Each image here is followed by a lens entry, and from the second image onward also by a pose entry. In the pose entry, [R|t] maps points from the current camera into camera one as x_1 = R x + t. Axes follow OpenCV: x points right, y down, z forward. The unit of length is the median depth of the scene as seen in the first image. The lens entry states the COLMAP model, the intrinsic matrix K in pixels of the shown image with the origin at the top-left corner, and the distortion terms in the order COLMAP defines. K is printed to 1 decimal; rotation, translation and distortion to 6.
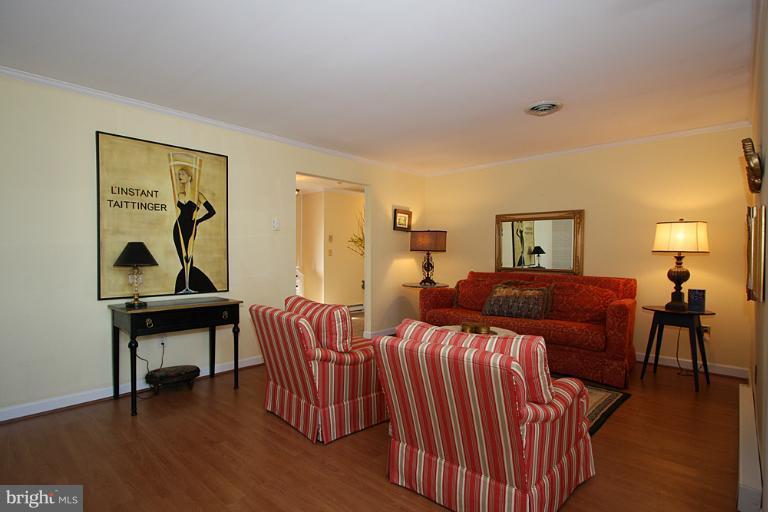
lens RADIAL K [[378.2, 0, 384.0], [0, 378.2, 256.0], [0, 0, 1]] dist [-0.049046, 0.000088]
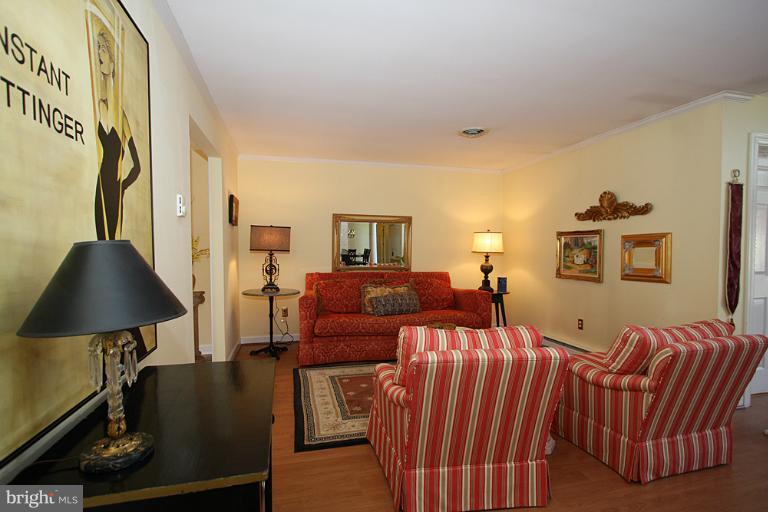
lens RADIAL K [[375.0, 0, 384.0], [0, 375.0, 256.0], [0, 0, 1]] dist [0.004521, 0.000555]
pose [[0.535183, -0.015758, 0.844589, -0.668018], [0.001511, 0.999842, 0.017698, -0.023756], [-0.844735, -0.008195, 0.535123, 0.539712]]
